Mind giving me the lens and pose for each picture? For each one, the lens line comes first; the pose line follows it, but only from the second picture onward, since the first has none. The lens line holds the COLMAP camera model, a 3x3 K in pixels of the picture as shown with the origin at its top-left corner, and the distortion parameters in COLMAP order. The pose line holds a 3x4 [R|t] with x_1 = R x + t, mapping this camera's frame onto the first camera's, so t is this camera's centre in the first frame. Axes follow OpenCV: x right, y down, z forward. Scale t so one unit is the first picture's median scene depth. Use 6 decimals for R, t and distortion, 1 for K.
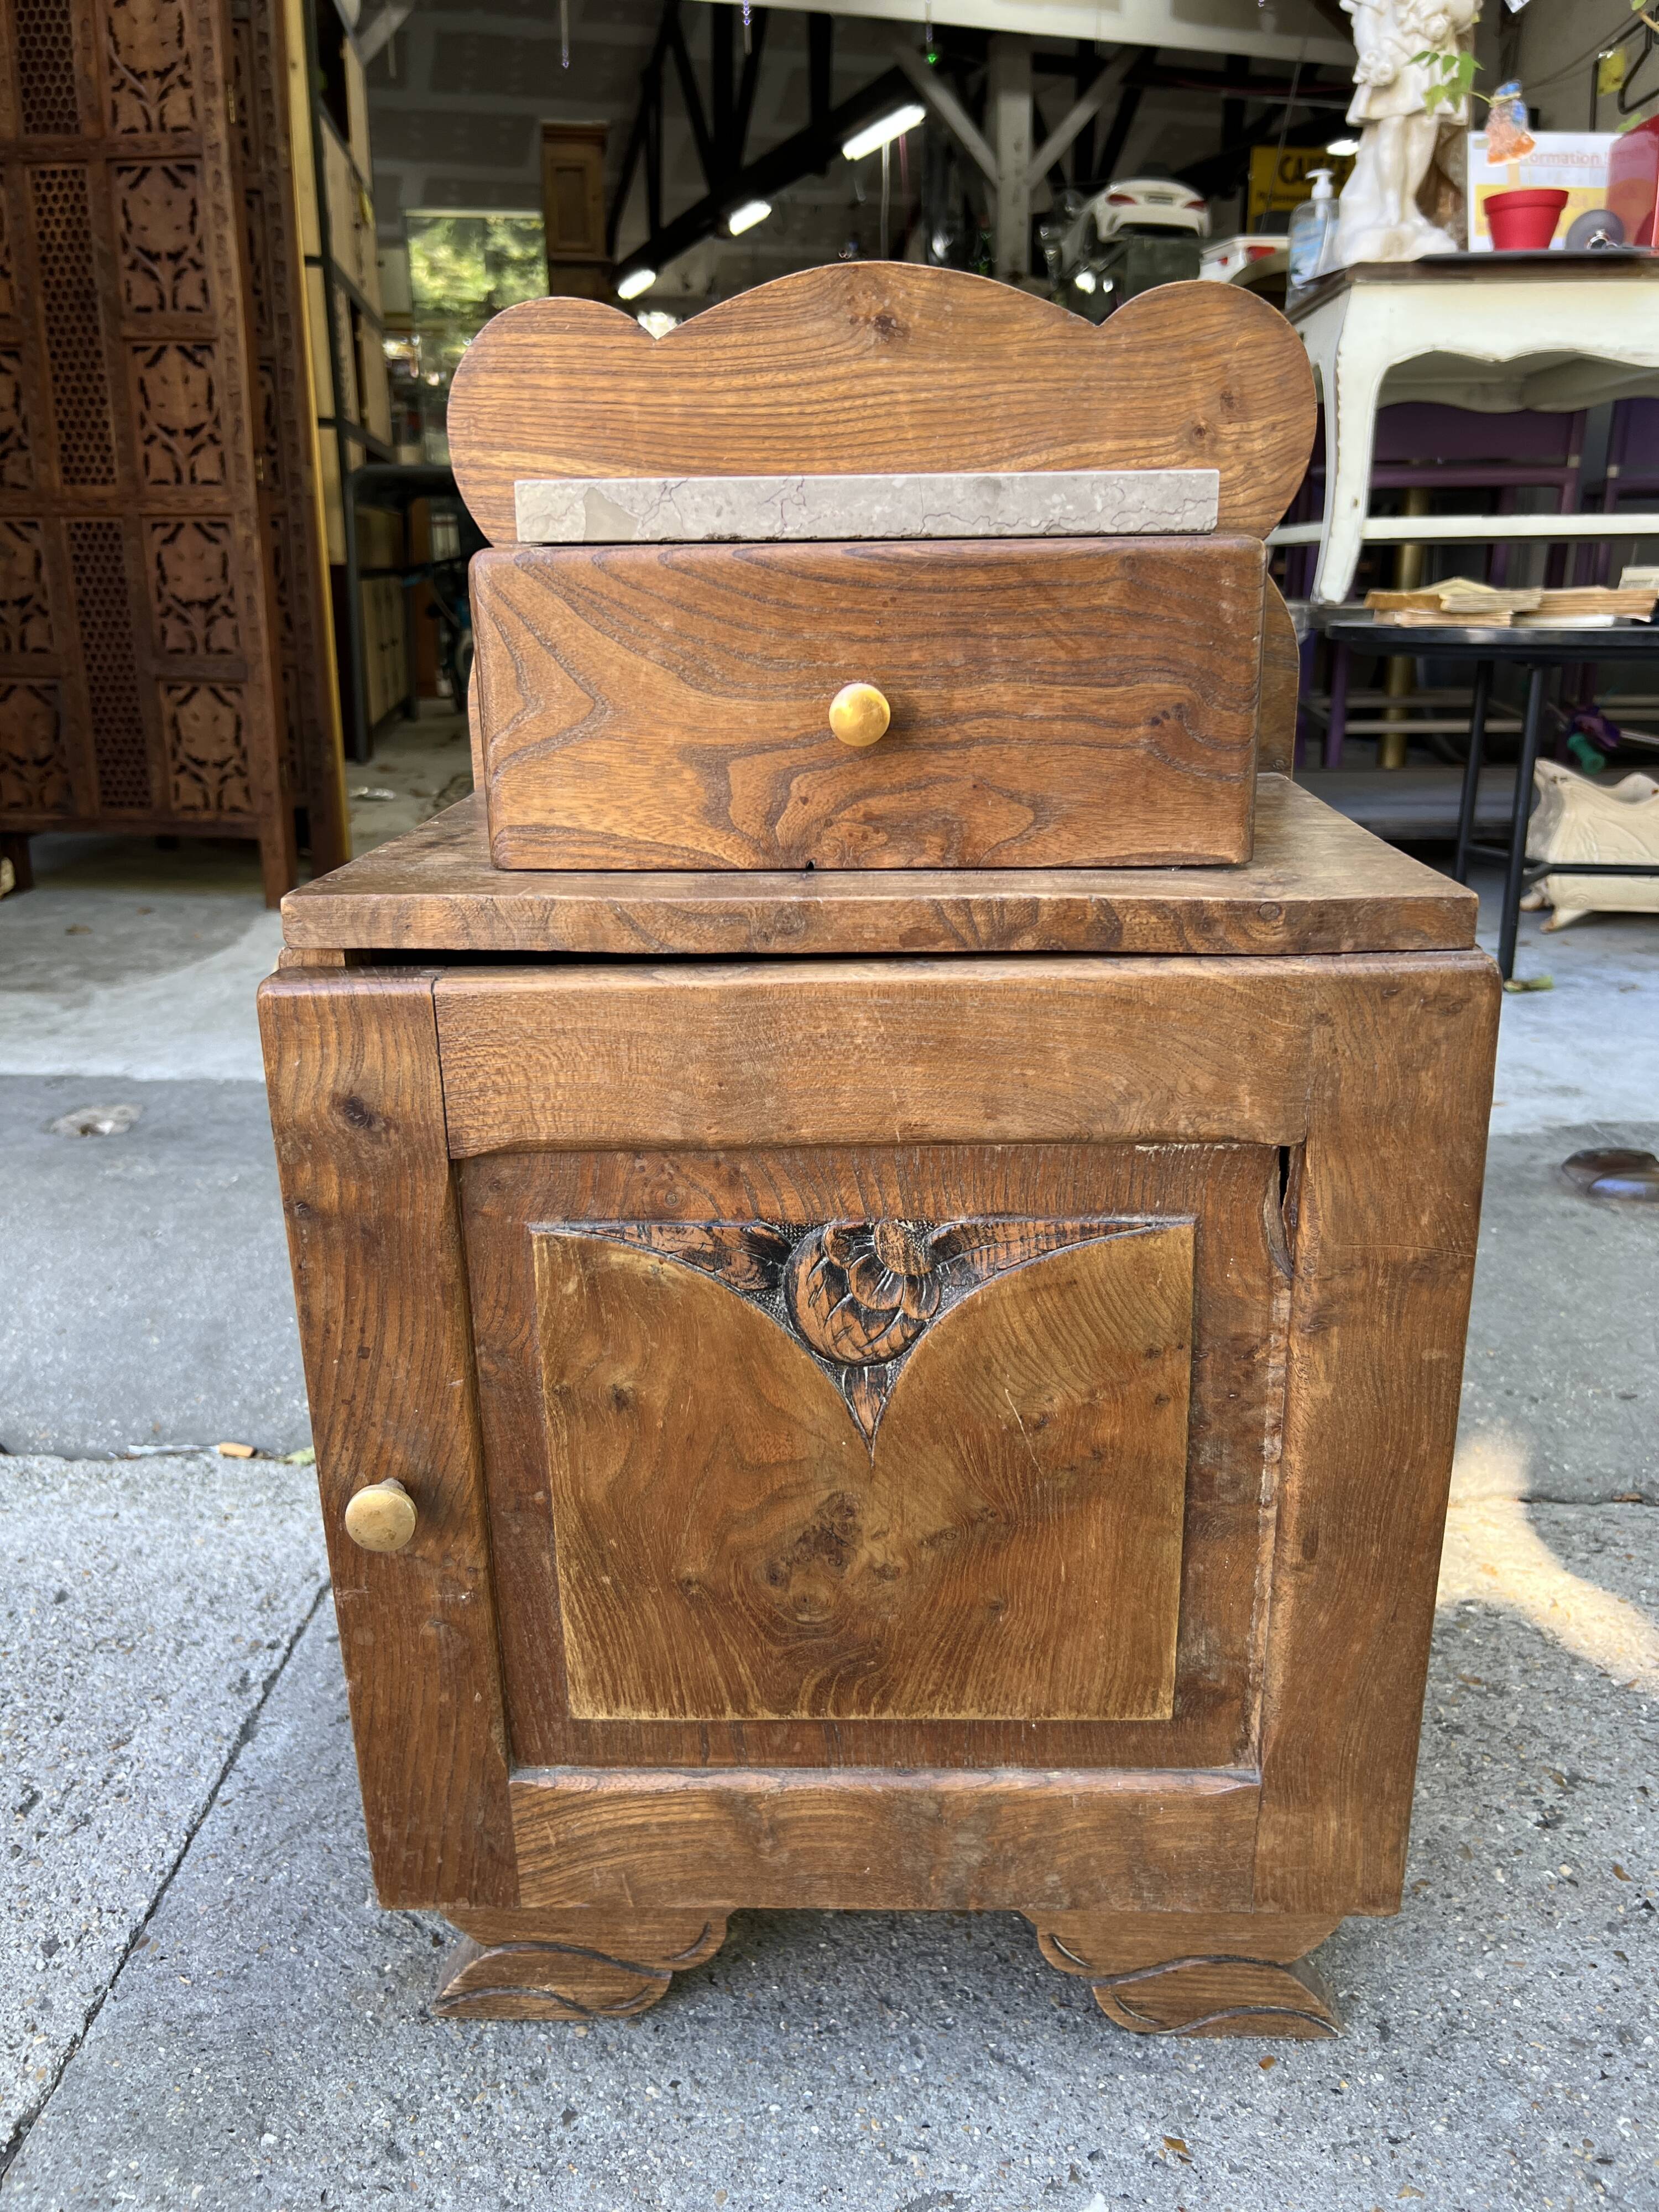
lens RADIAL K [[1676.0, 0, 817.4], [0, 1676.0, 1093.1], [0, 0, 1]] dist [0.042513, -0.060440]
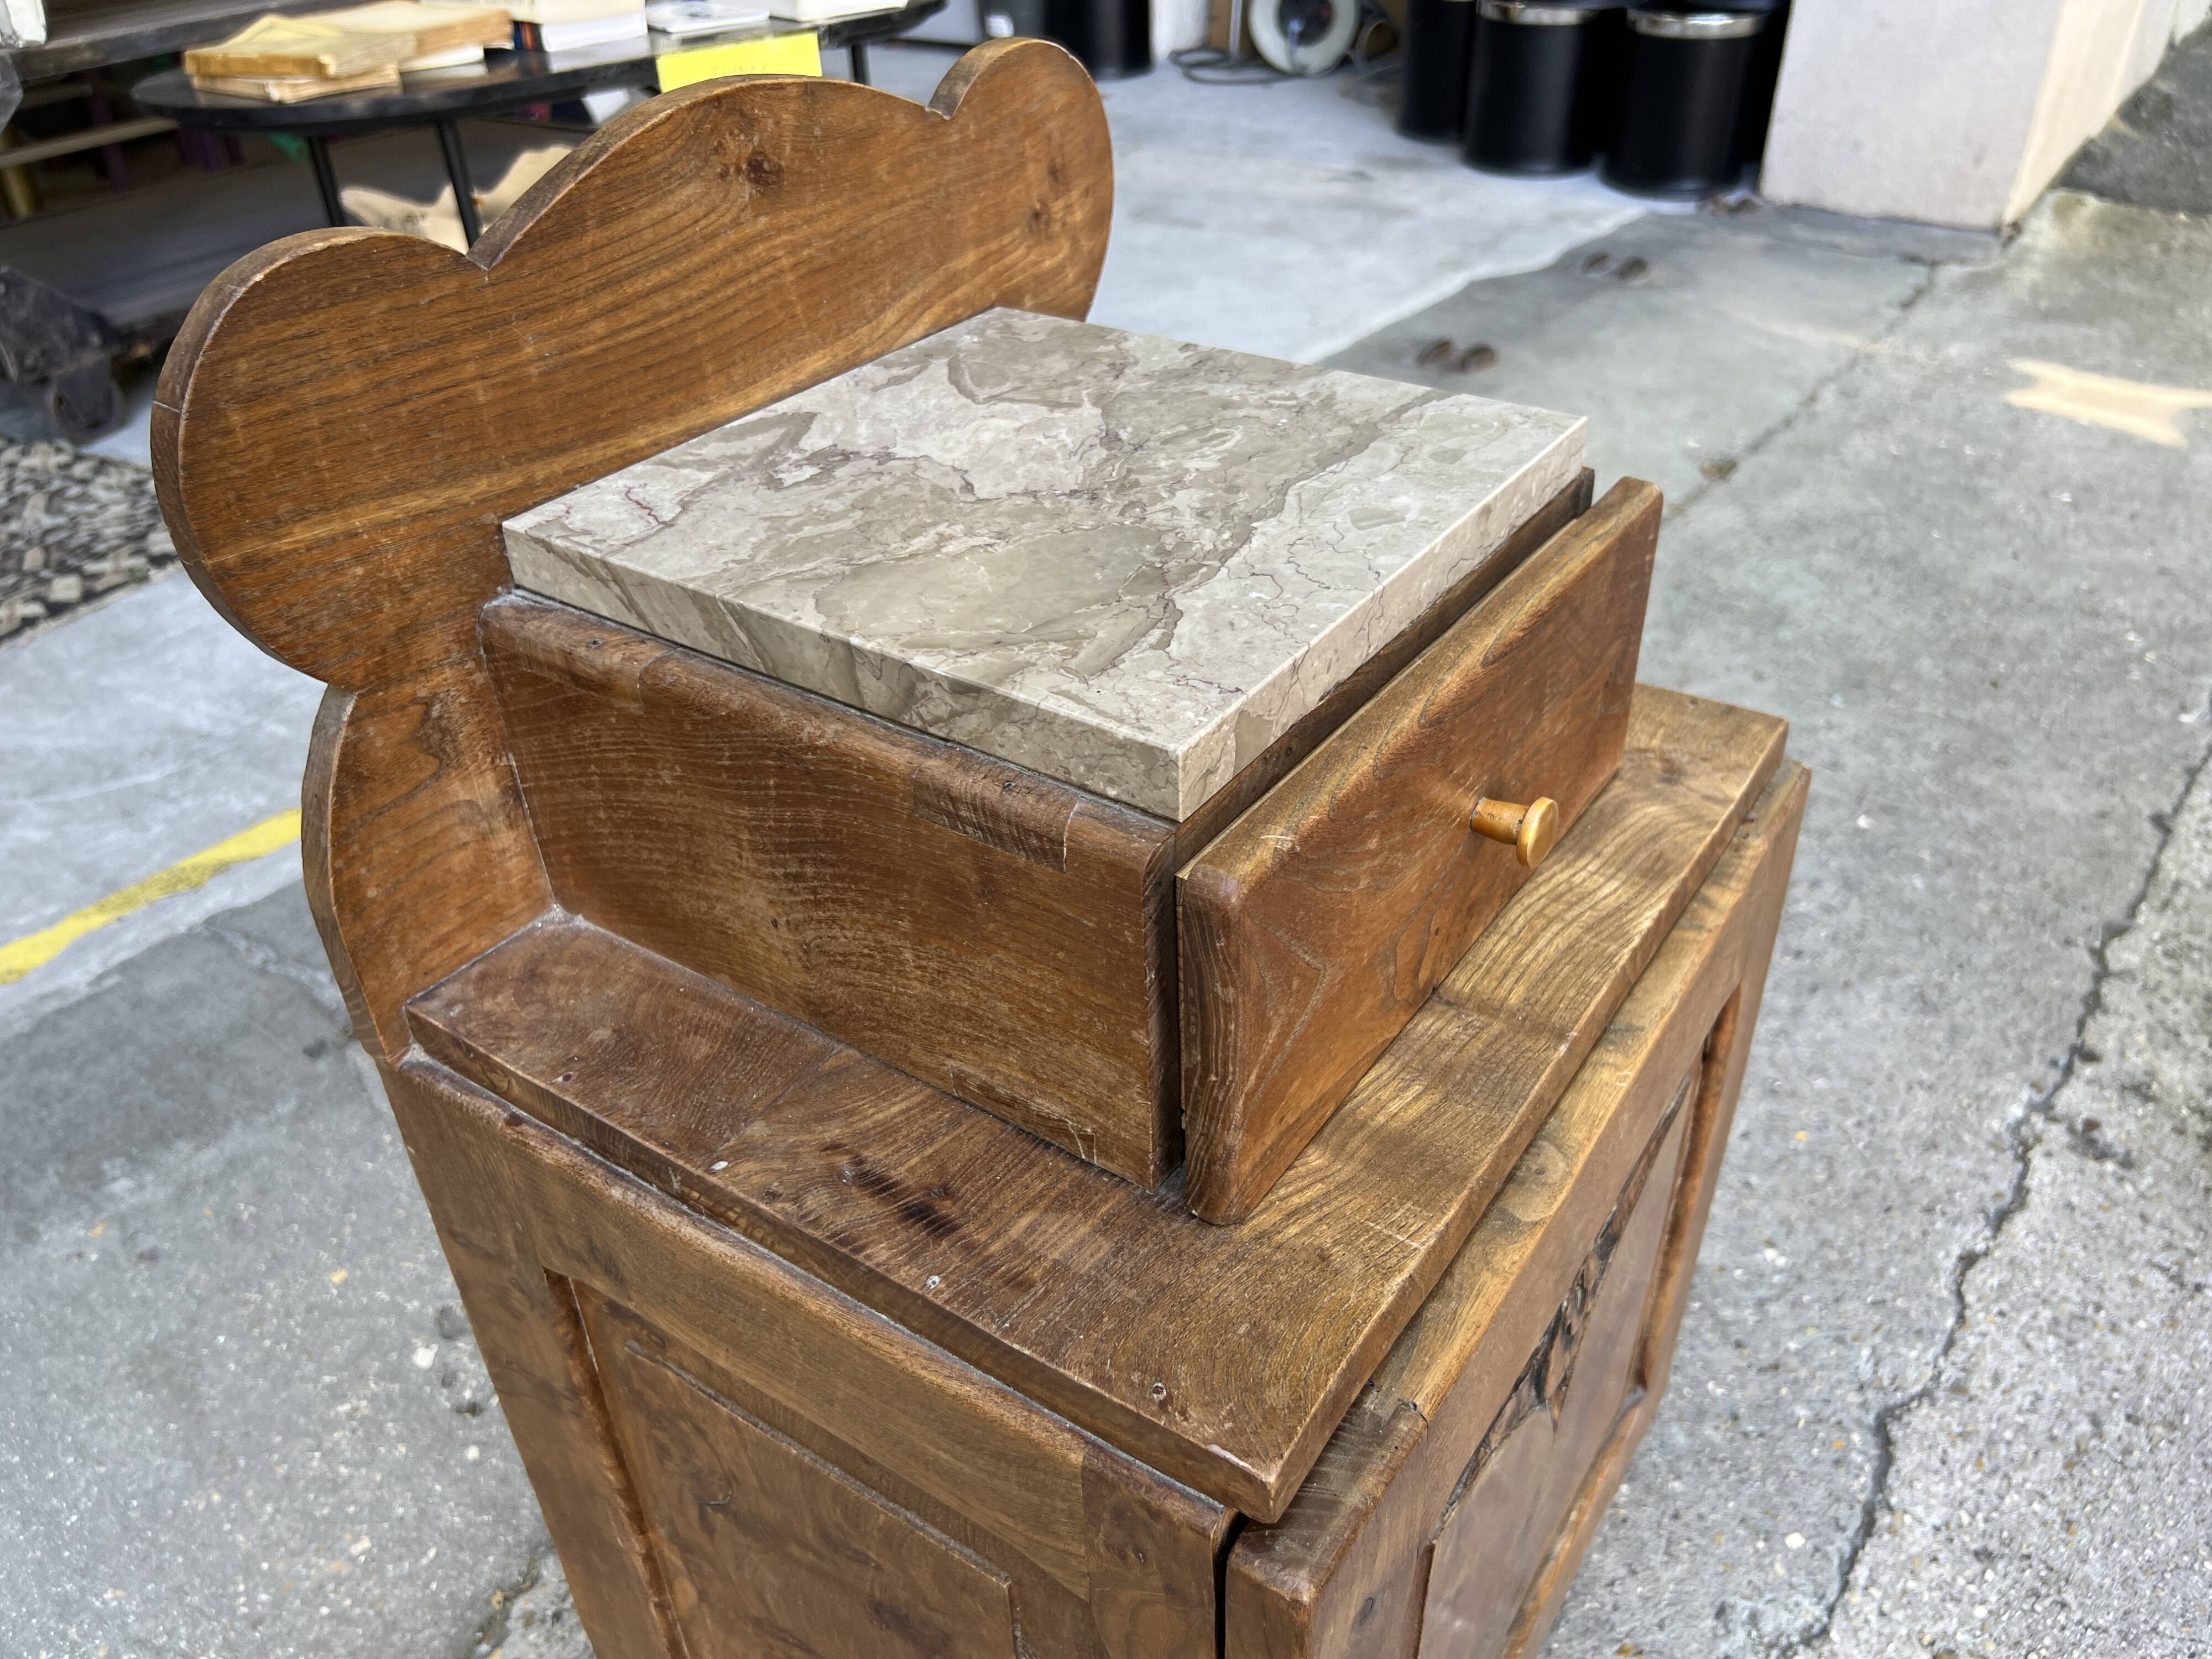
lens RADIAL K [[1694.2, 0, 1101.9], [0, 1694.2, 834.7], [0, 0, 1]] dist [0.029672, -0.048104]
pose [[0.528038, -0.484090, 0.697734, -0.594848], [0.285644, 0.874989, 0.390898, -0.530714], [-0.799739, -0.007106, 0.600305, 0.549747]]
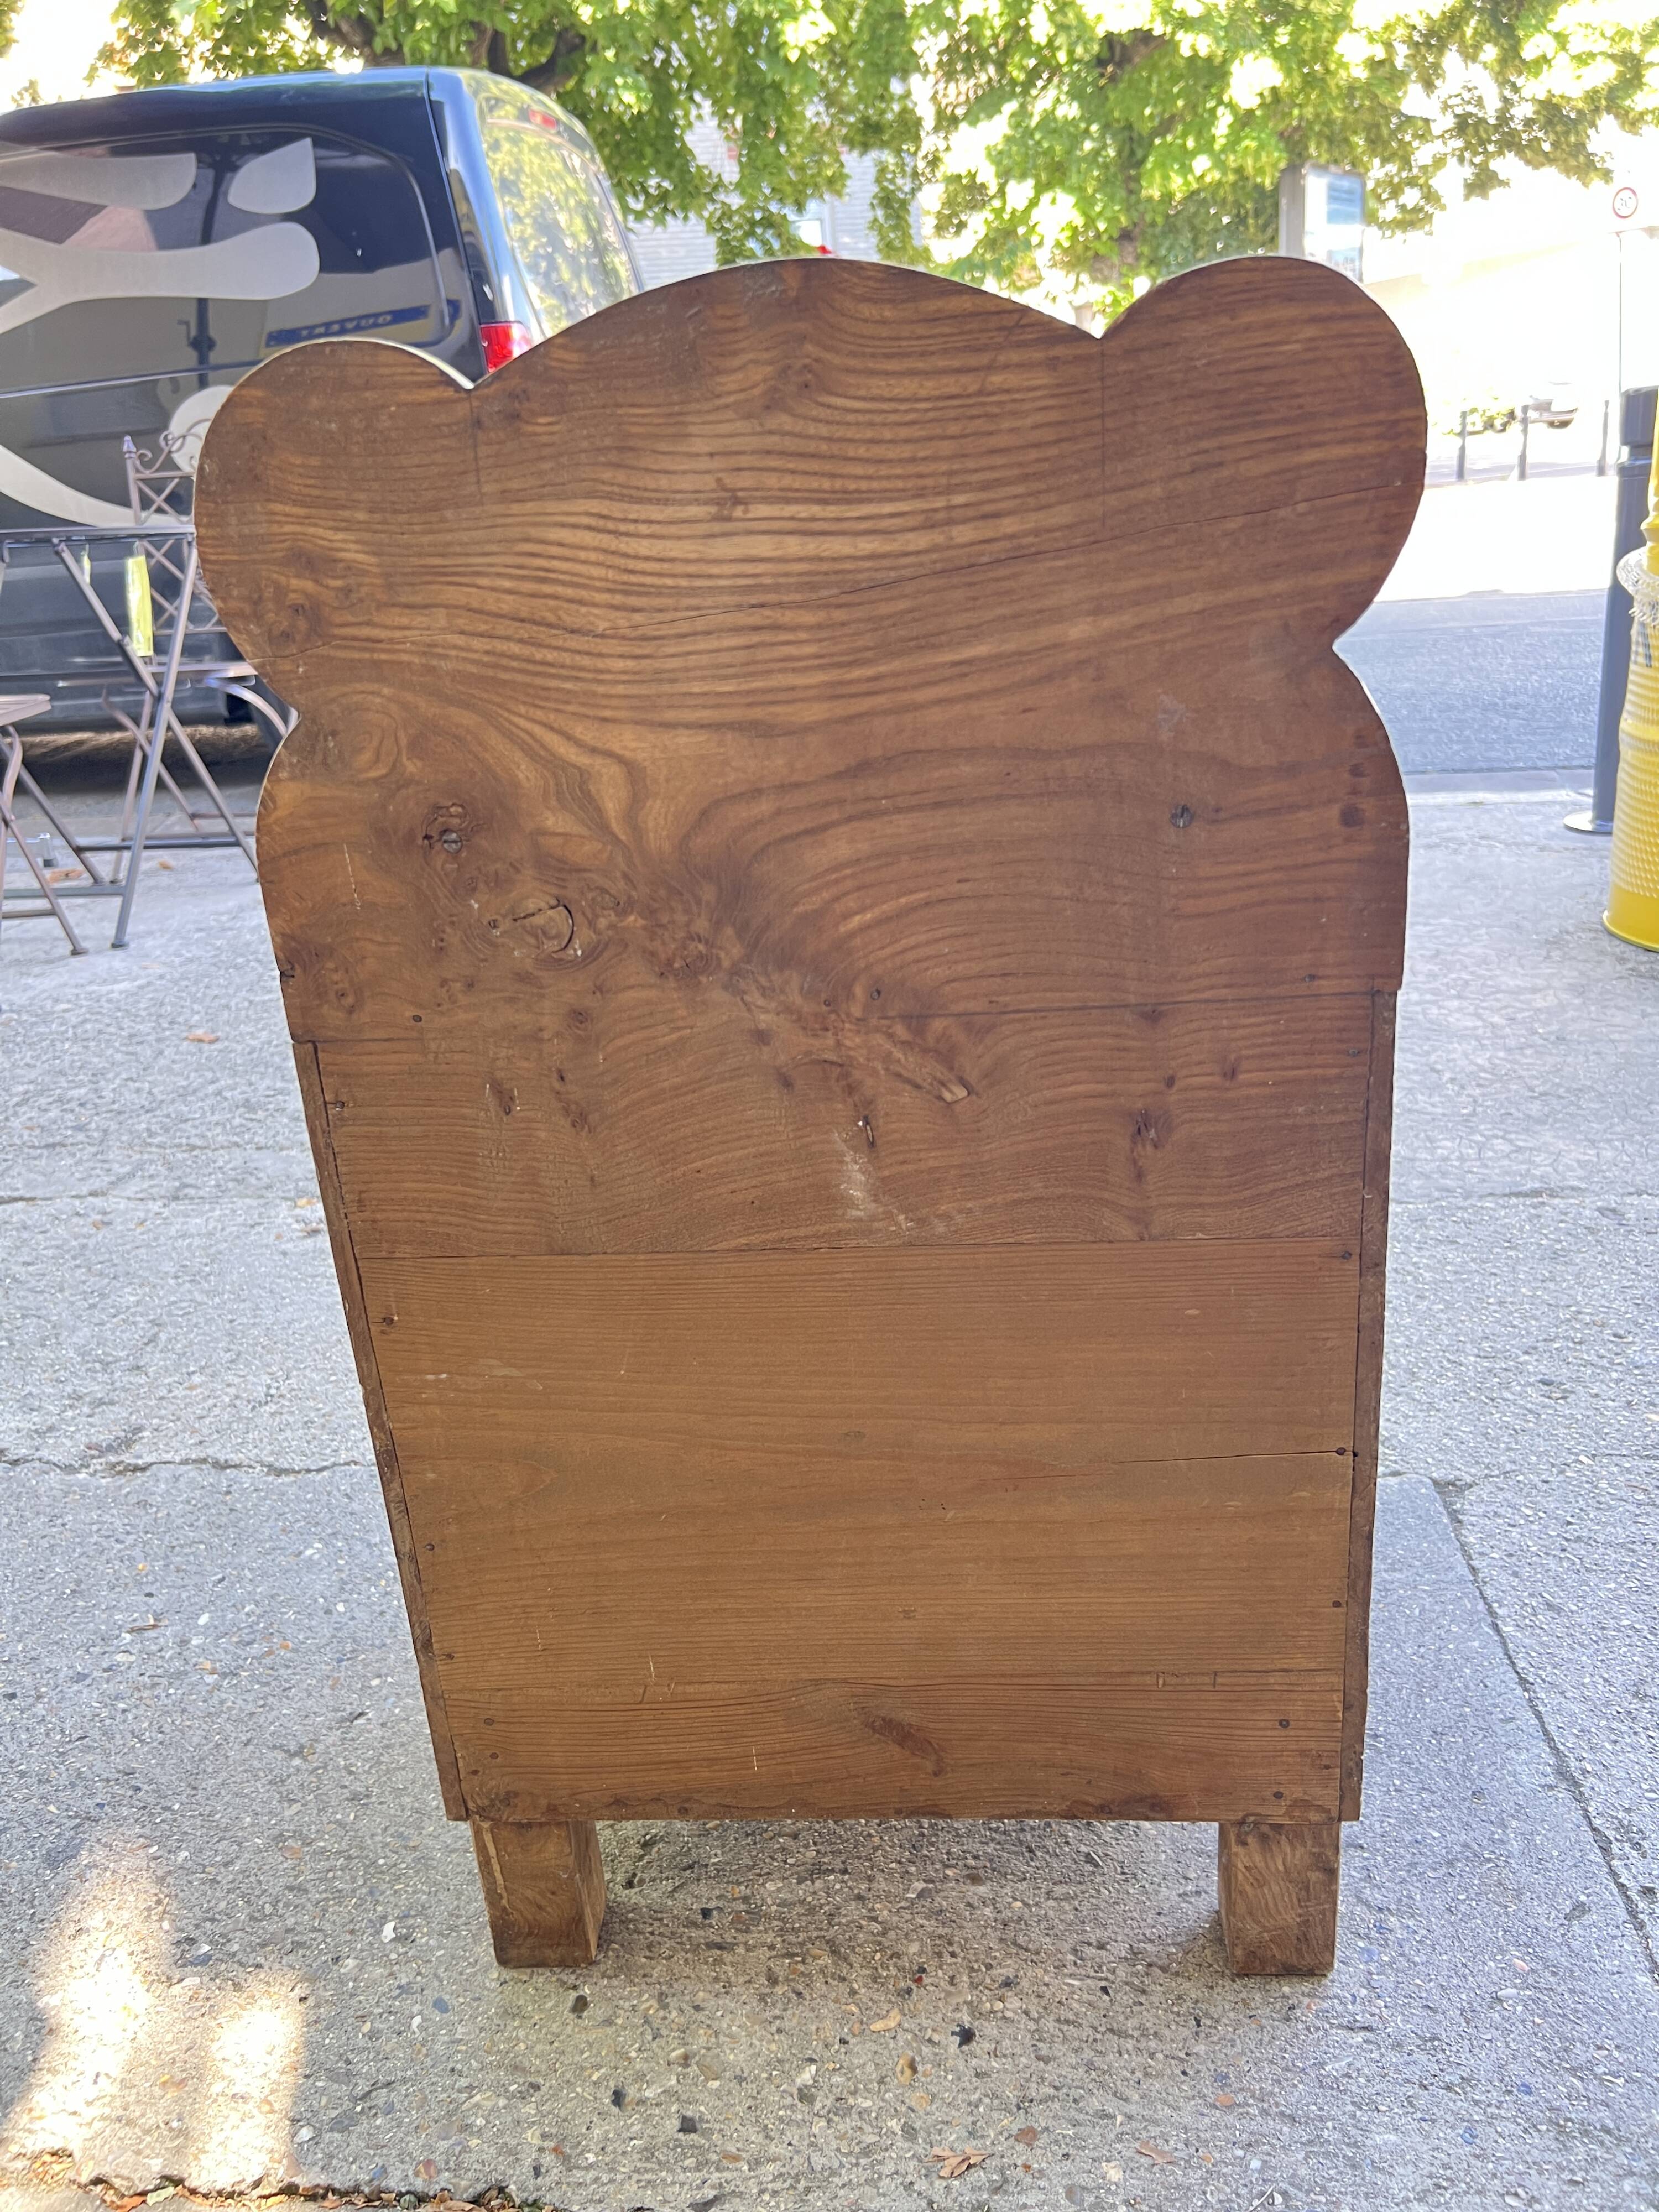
lens RADIAL K [[1694.2, 0, 793.3], [0, 1694.2, 1099.6], [0, 0, 1]] dist [0.029672, -0.048104]
pose [[-0.994386, 0.075280, 0.074364, -0.000375], [0.105234, 0.777143, 0.620463, -0.778758], [-0.011083, 0.624805, -0.780702, 2.075694]]
